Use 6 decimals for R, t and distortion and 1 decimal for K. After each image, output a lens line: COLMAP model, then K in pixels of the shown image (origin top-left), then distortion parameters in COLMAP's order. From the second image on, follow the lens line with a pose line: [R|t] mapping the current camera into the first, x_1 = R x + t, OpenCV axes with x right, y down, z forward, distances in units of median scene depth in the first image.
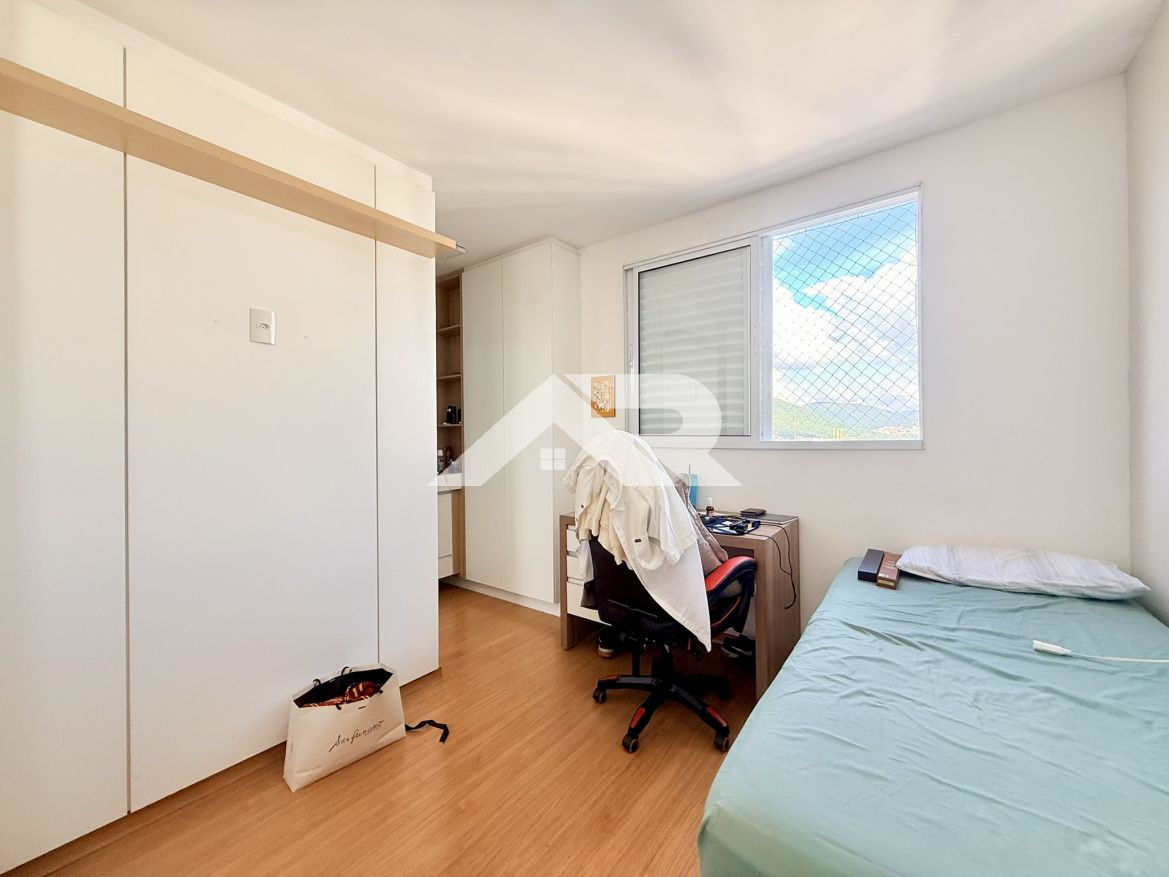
lens RADIAL K [[466.1, 0, 581.0], [0, 466.1, 444.6], [0, 0, 1]] dist [-0.001260, -0.001010]
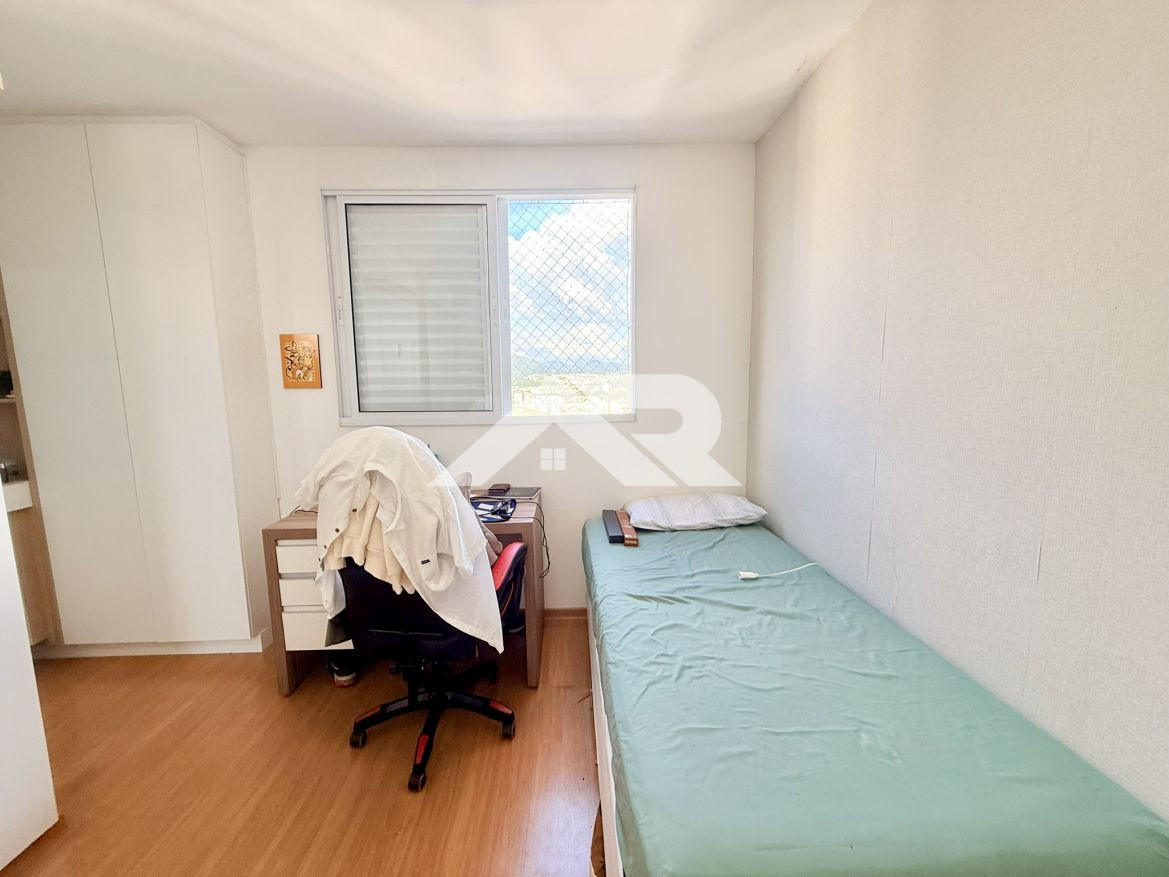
lens RADIAL K [[466.1, 0, 585.9], [0, 466.1, 443.1], [0, 0, 1]] dist [-0.001260, -0.001010]
pose [[0.772108, -0.086408, 0.629590, -0.147648], [0.016732, 0.993134, 0.115782, -0.087123], [-0.635271, -0.078862, 0.768252, 0.179056]]
